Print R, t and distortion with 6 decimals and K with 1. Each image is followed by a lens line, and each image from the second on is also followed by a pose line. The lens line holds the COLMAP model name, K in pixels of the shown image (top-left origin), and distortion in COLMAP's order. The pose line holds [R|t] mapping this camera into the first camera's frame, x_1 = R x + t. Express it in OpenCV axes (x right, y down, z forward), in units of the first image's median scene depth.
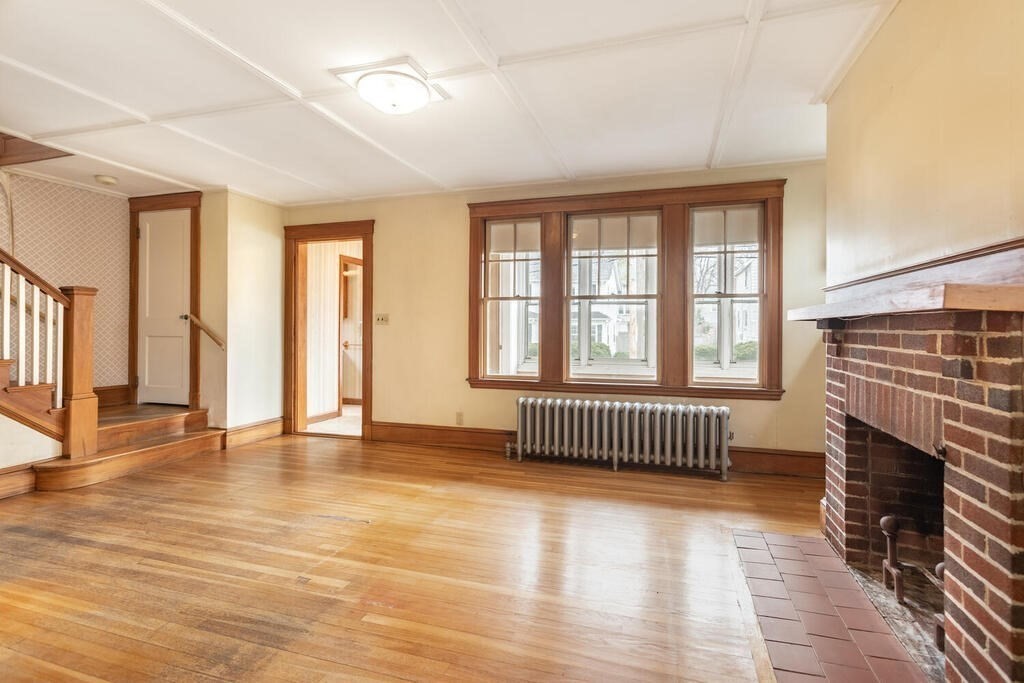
lens RADIAL K [[485.2, 0, 518.3], [0, 485.2, 324.4], [0, 0, 1]] dist [-0.005065, 0.000078]
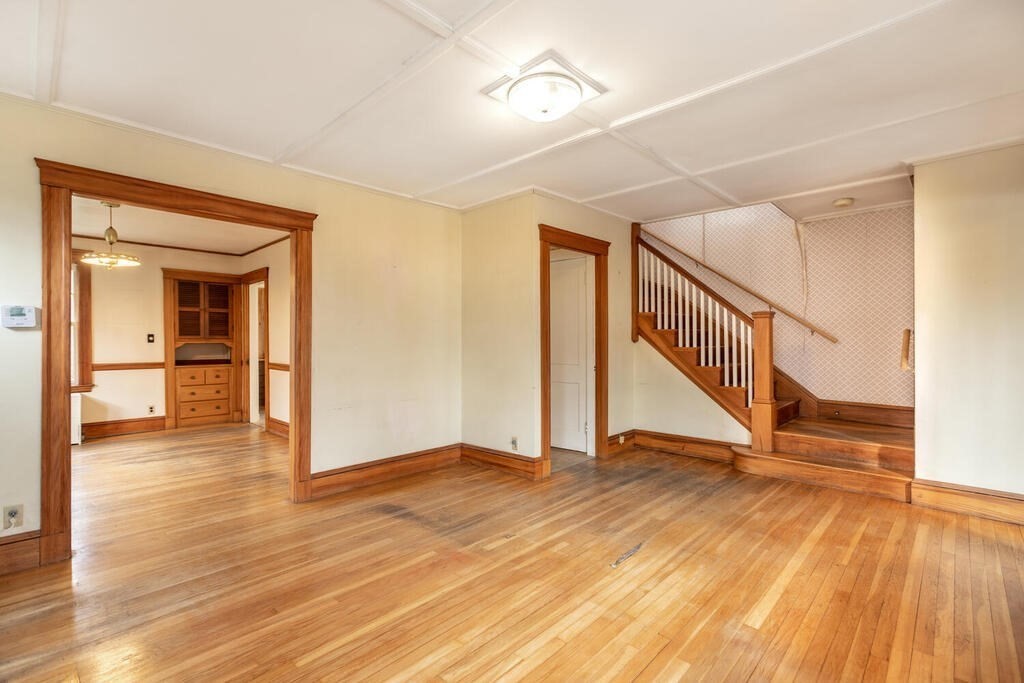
lens RADIAL K [[464.9, 0, 517.1], [0, 464.9, 341.4], [0, 0, 1]] dist [-0.001500, -0.000004]
pose [[-0.445068, -0.006070, -0.895476, 0.384706], [0.006328, 0.999931, -0.009923, 0.005154], [0.895474, -0.010083, -0.444999, 0.892705]]
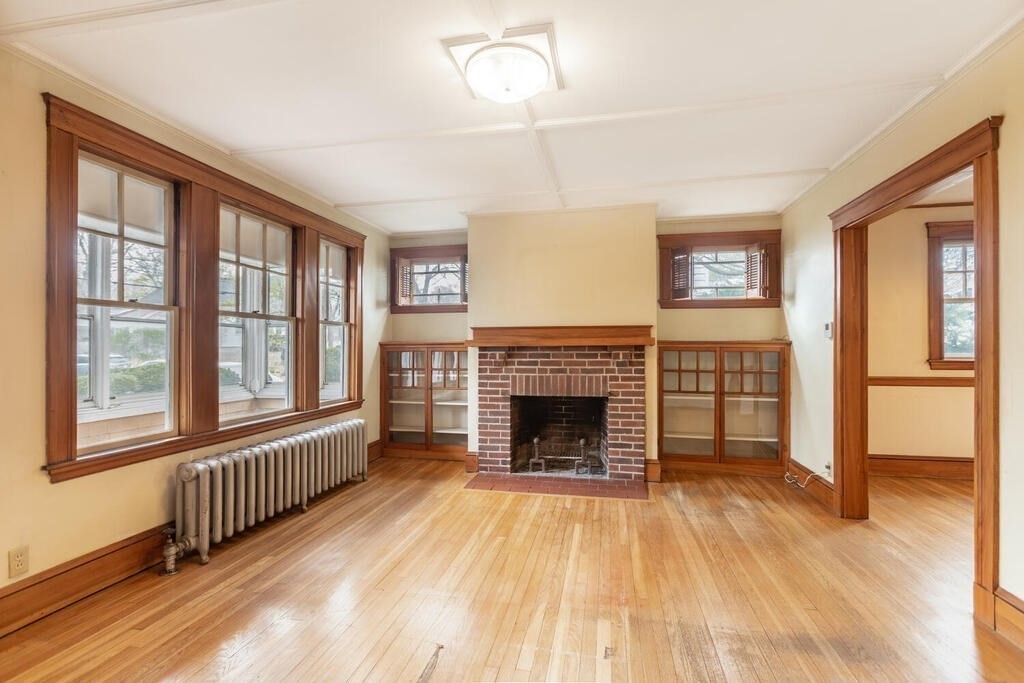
lens RADIAL K [[466.0, 0, 511.6], [0, 466.0, 347.9], [0, 0, 1]] dist [-0.004303, 0.000108]
pose [[-0.090413, -0.004067, 0.995896, -0.698912], [-0.002068, 0.999990, 0.003896, -0.006554], [-0.995902, -0.001707, -0.090420, 0.700386]]
